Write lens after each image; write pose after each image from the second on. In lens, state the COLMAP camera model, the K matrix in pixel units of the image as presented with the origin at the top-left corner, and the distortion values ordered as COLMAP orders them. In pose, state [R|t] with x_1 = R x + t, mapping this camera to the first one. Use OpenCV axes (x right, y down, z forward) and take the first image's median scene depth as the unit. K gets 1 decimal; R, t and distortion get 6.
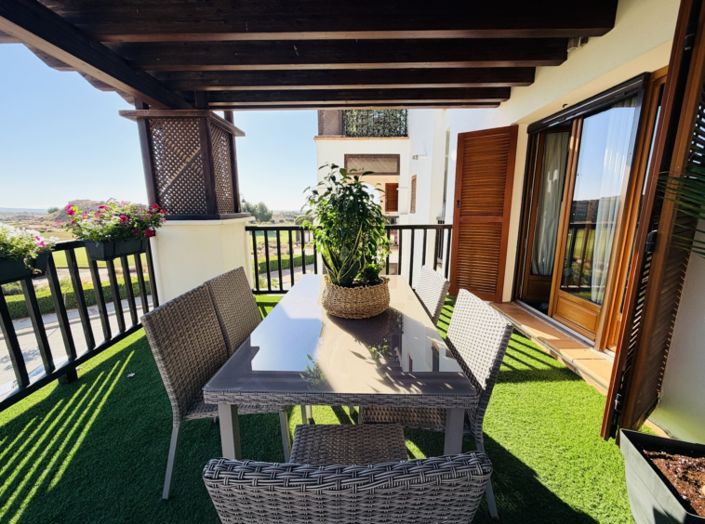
lens RADIAL K [[282.8, 0, 349.0], [0, 282.8, 262.9], [0, 0, 1]] dist [0.006684, -0.001033]
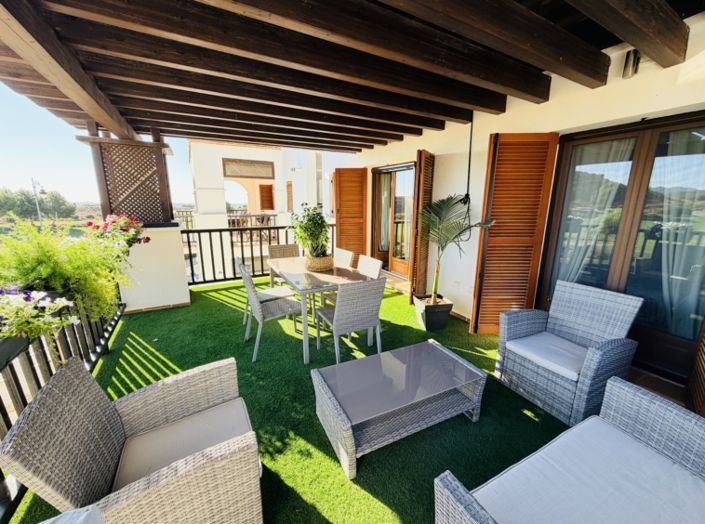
lens RADIAL K [[282.8, 0, 351.2], [0, 282.8, 265.2], [0, 0, 1]] dist [0.006684, -0.001033]
pose [[0.872754, -0.099549, 0.477902, -0.383034], [0.084469, 0.995015, 0.053008, 0.020848], [-0.480797, -0.005895, 0.876812, -0.495550]]
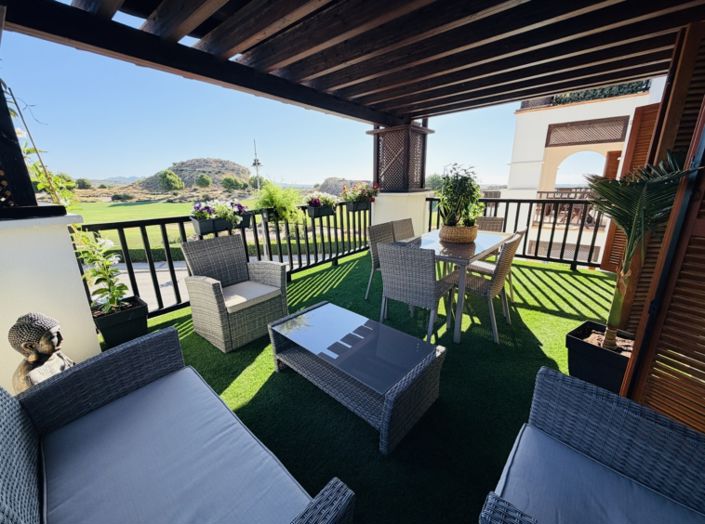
lens RADIAL K [[282.8, 0, 350.9], [0, 282.8, 263.3], [0, 0, 1]] dist [0.006684, -0.001033]
pose [[0.781118, 0.164510, -0.602322, 0.308214], [-0.109923, 0.985831, 0.126703, 0.070977], [0.614631, -0.032761, 0.788134, -0.459723]]
